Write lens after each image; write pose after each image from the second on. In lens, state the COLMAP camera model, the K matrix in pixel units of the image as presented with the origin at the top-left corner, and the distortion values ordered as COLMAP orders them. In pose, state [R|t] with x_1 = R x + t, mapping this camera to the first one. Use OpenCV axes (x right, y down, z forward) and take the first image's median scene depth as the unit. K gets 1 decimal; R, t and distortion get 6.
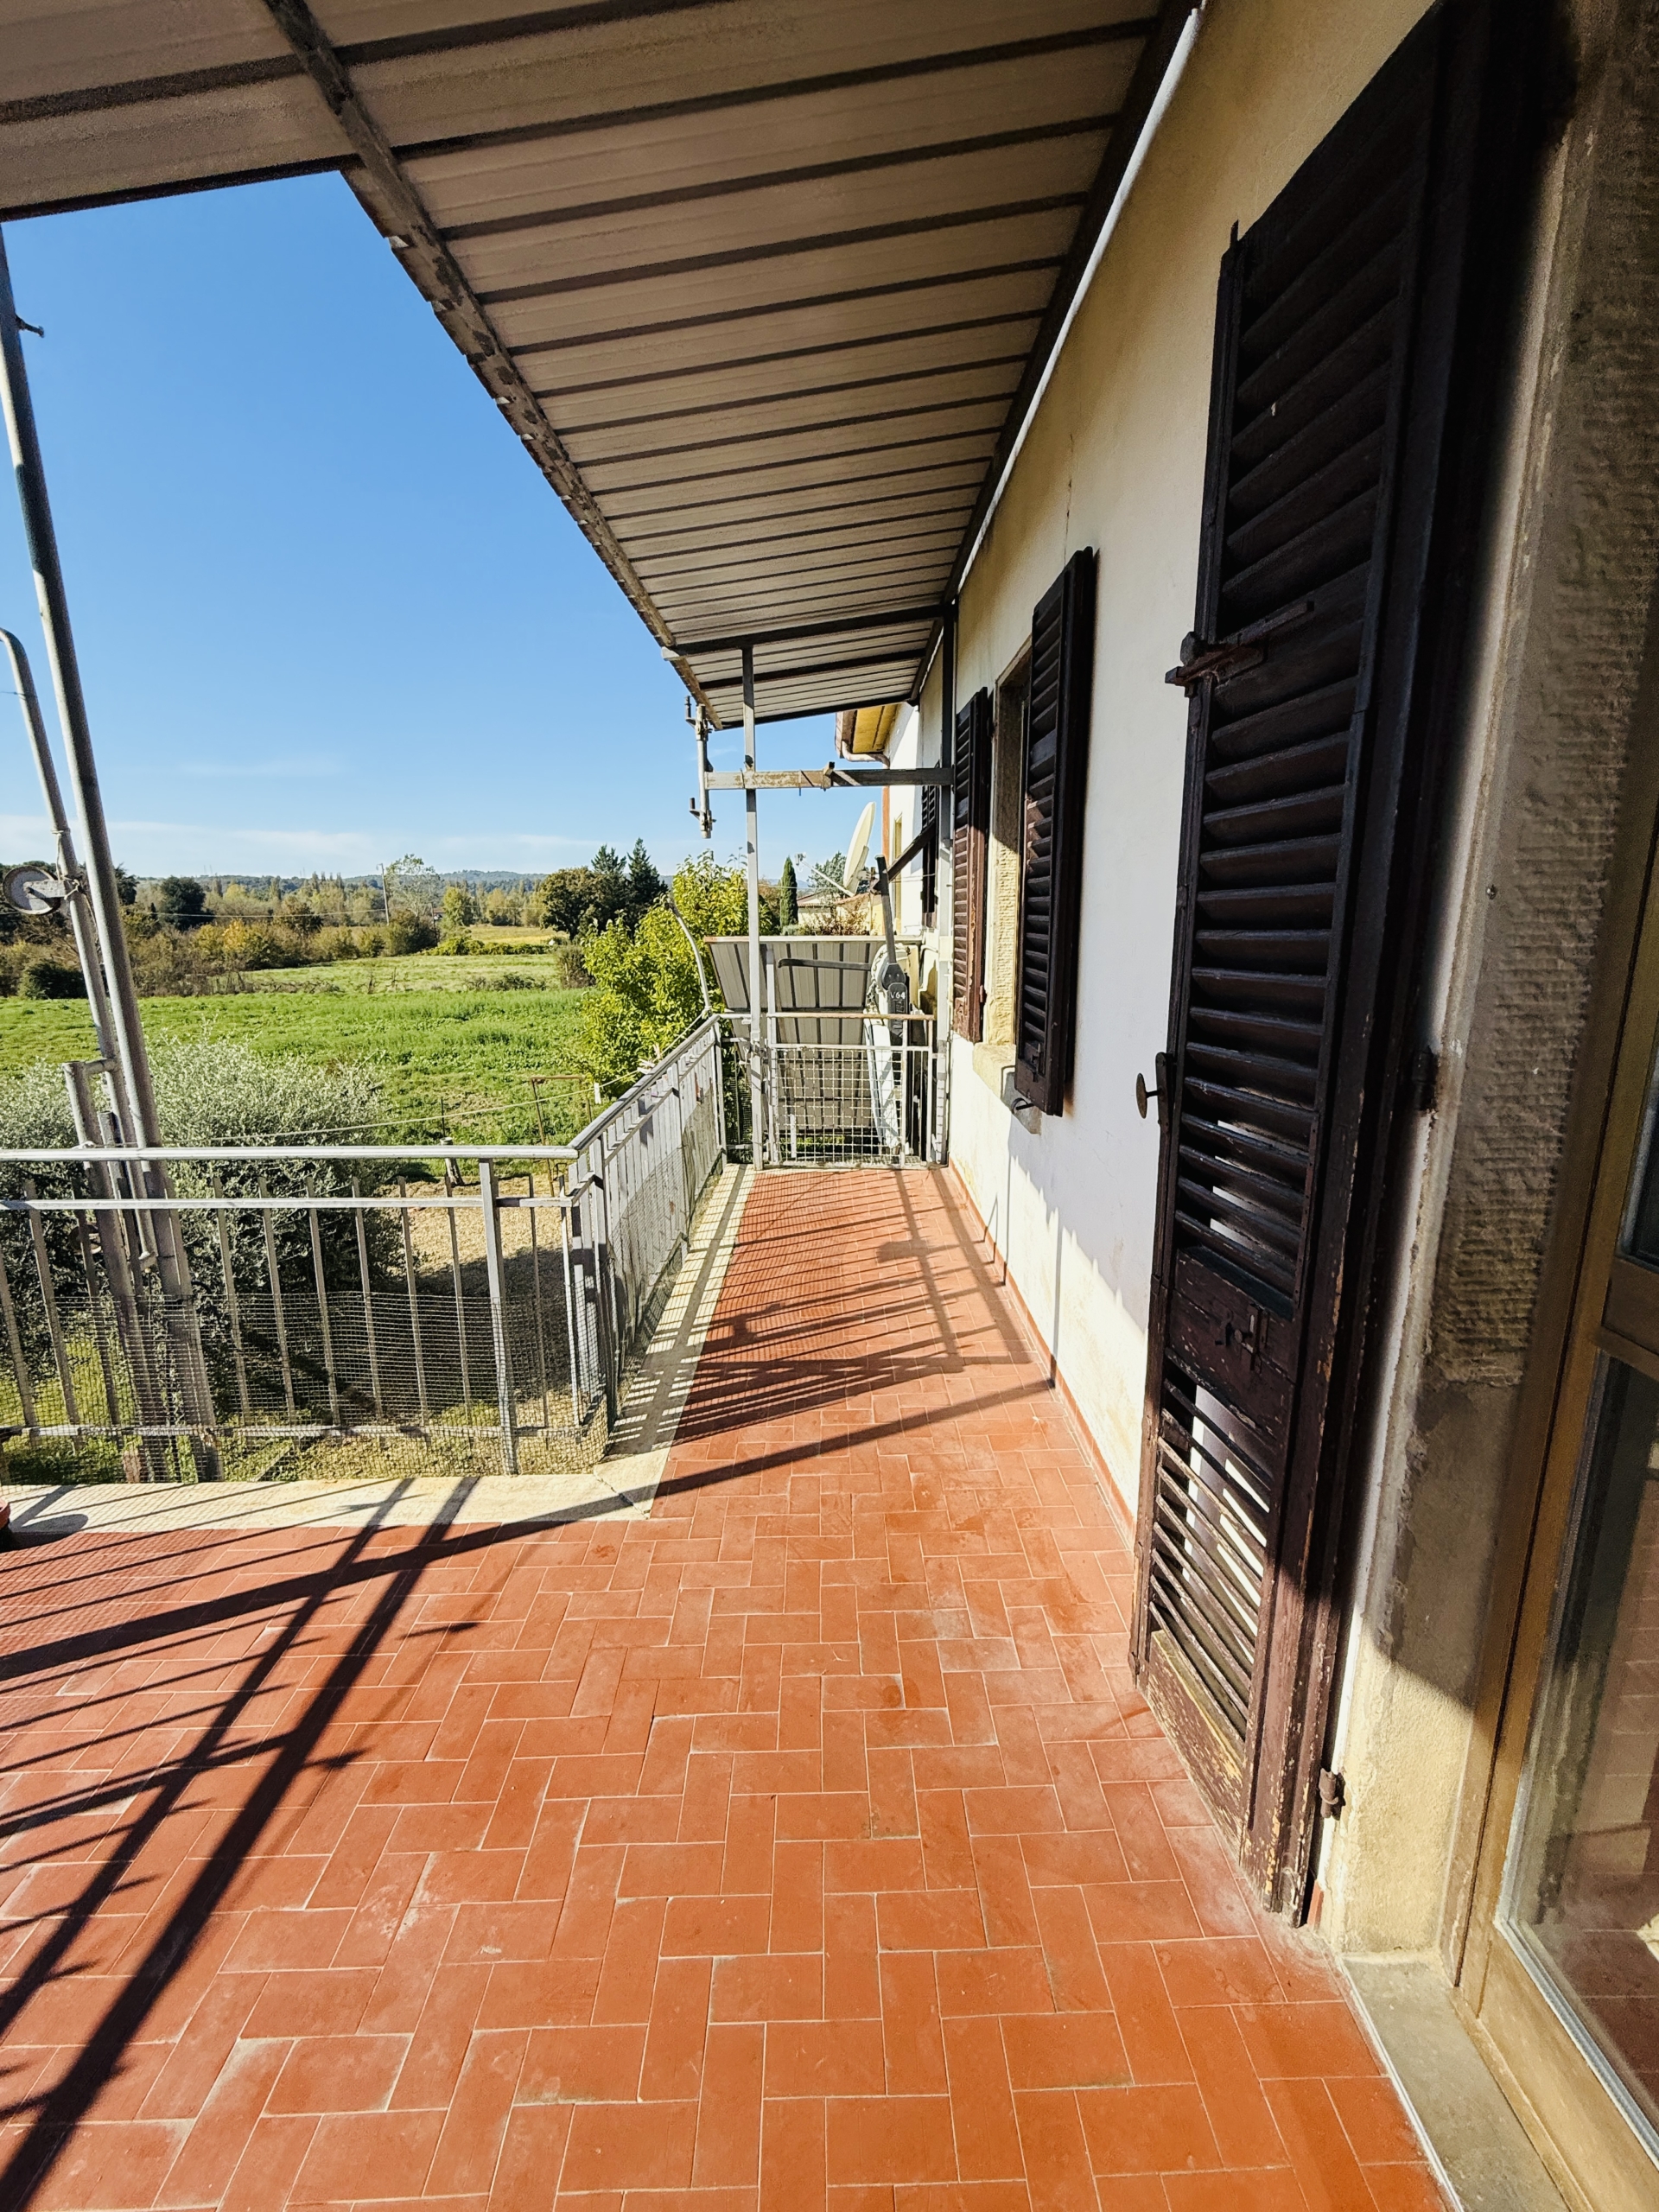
lens RADIAL K [[872.4, 0, 839.0], [0, 872.4, 1098.2], [0, 0, 1]] dist [0.001413, -0.000043]
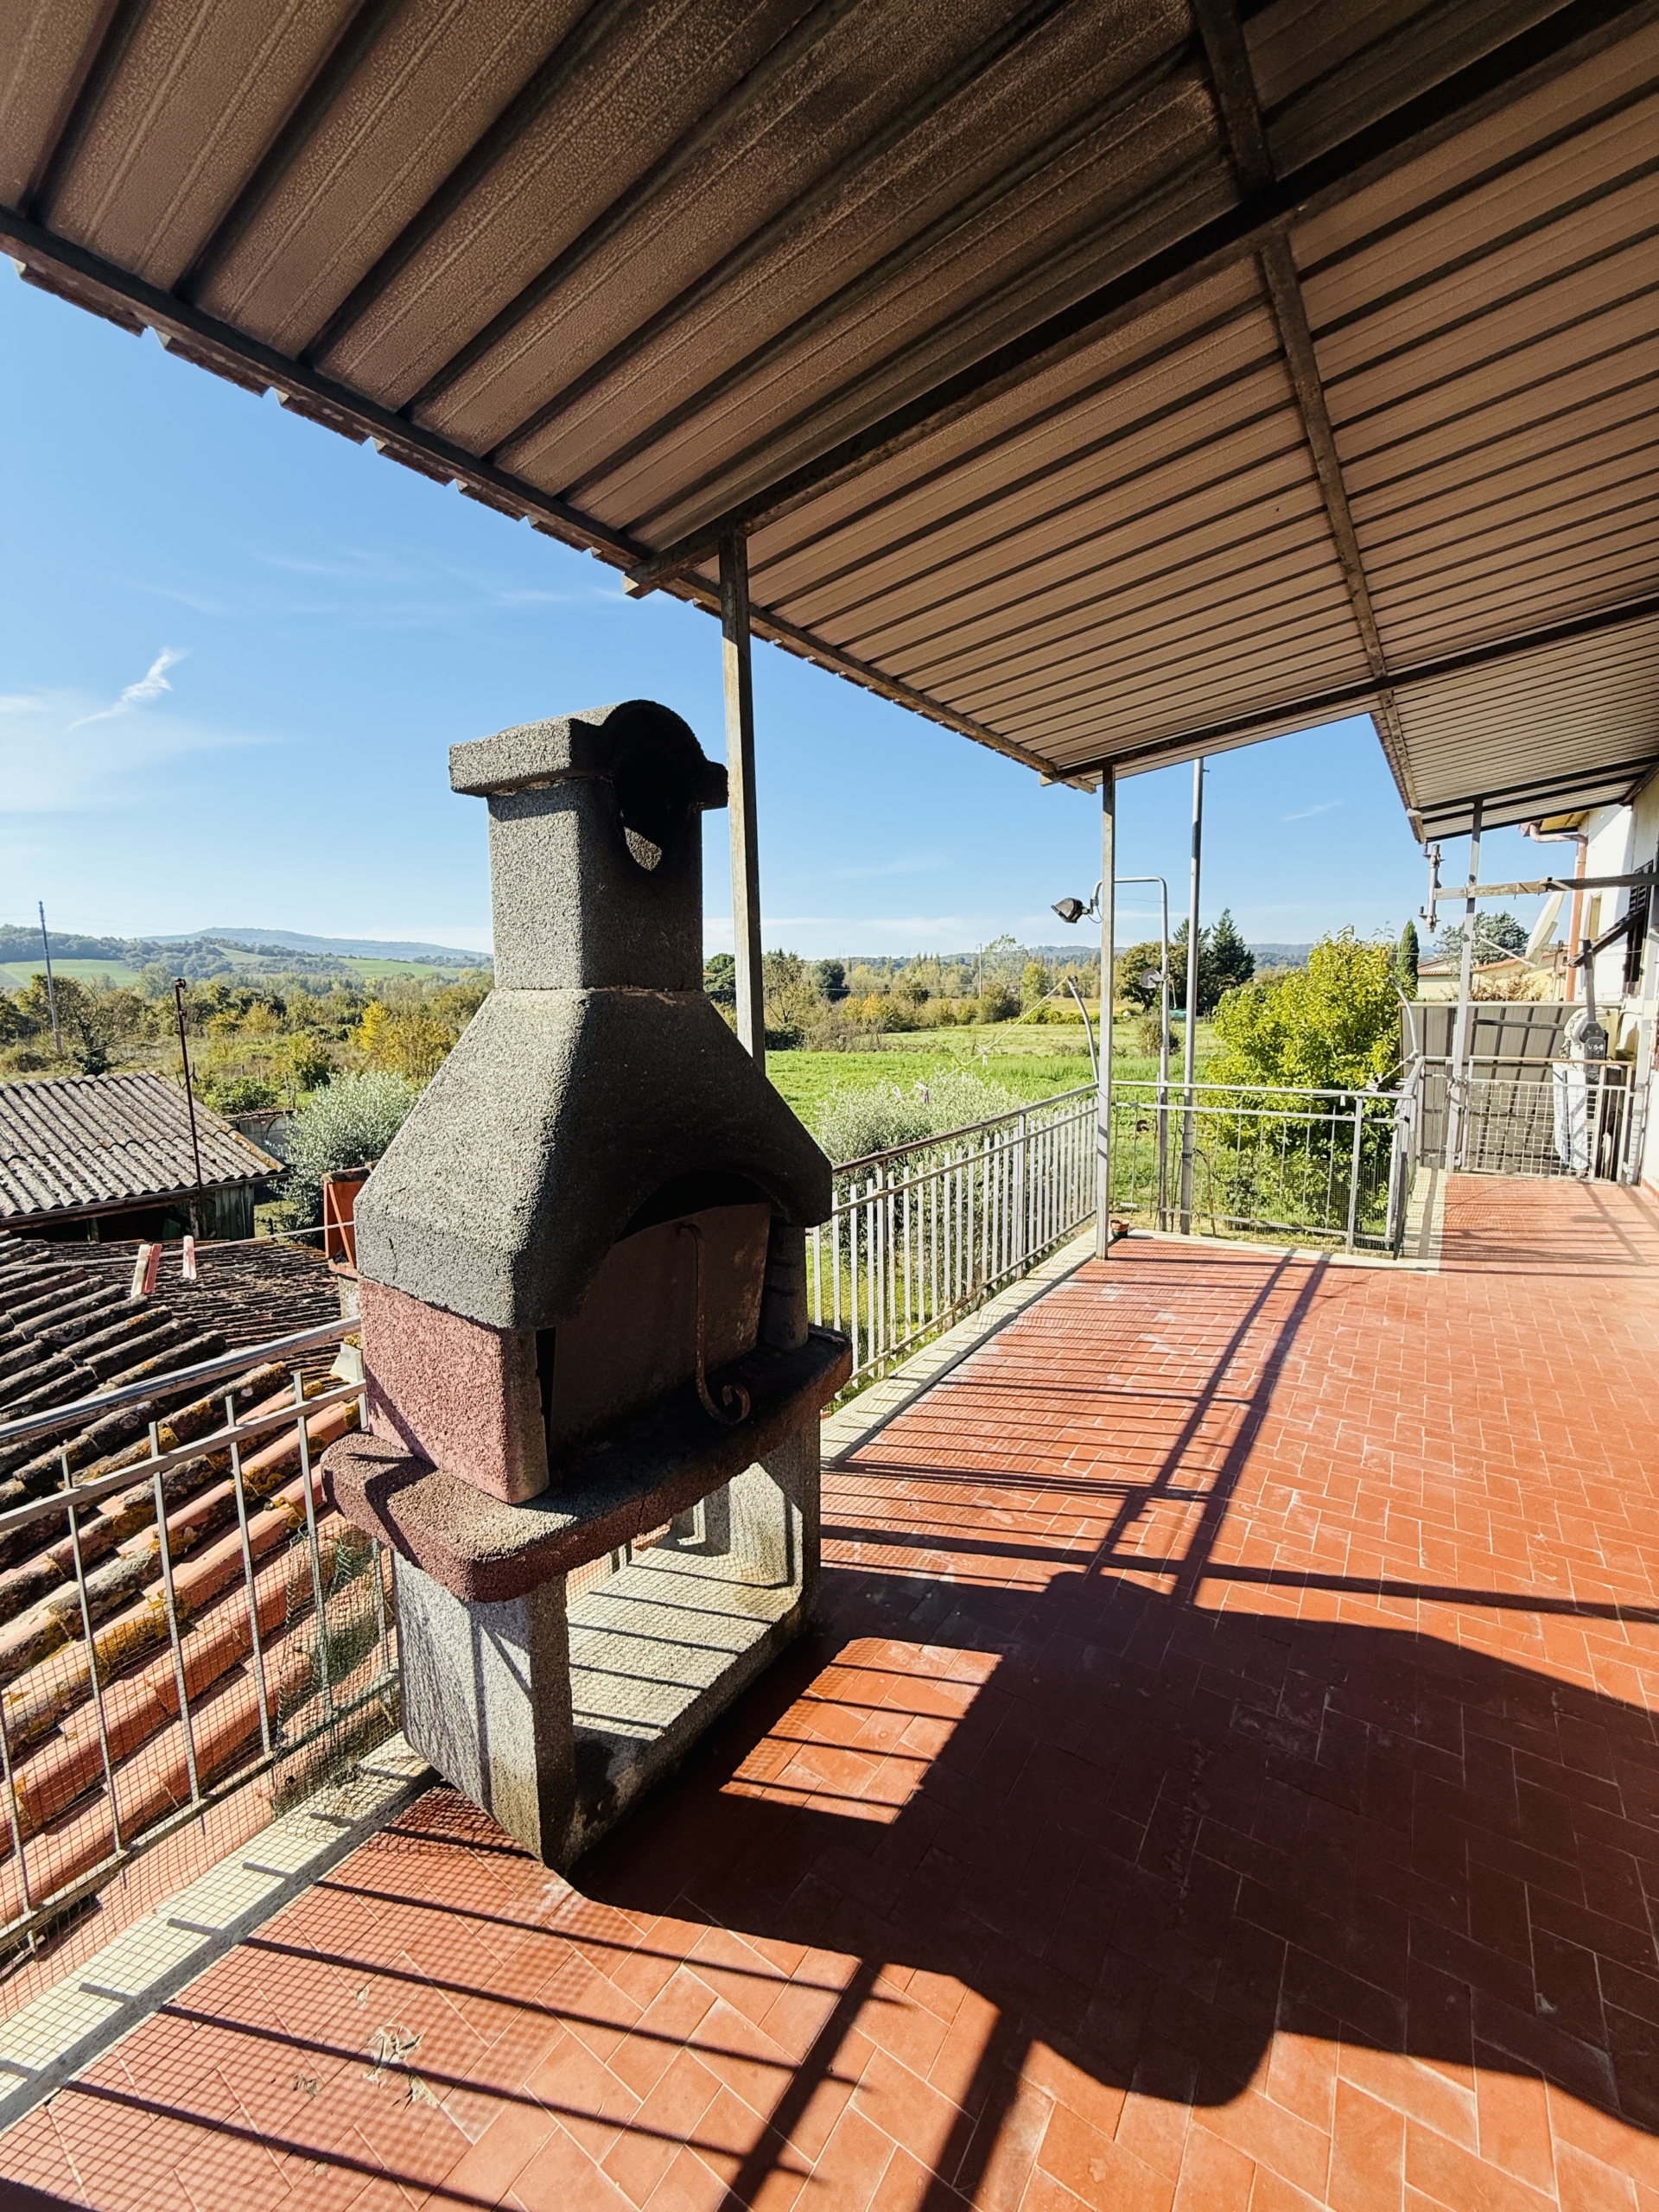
lens RADIAL K [[872.4, 0, 839.0], [0, 872.4, 1098.2], [0, 0, 1]] dist [0.001413, -0.000043]
pose [[0.812553, 0.065473, -0.579199, -0.073225], [-0.111663, 0.992752, -0.044430, 0.114569], [0.572092, 0.100777, 0.813975, -0.553994]]
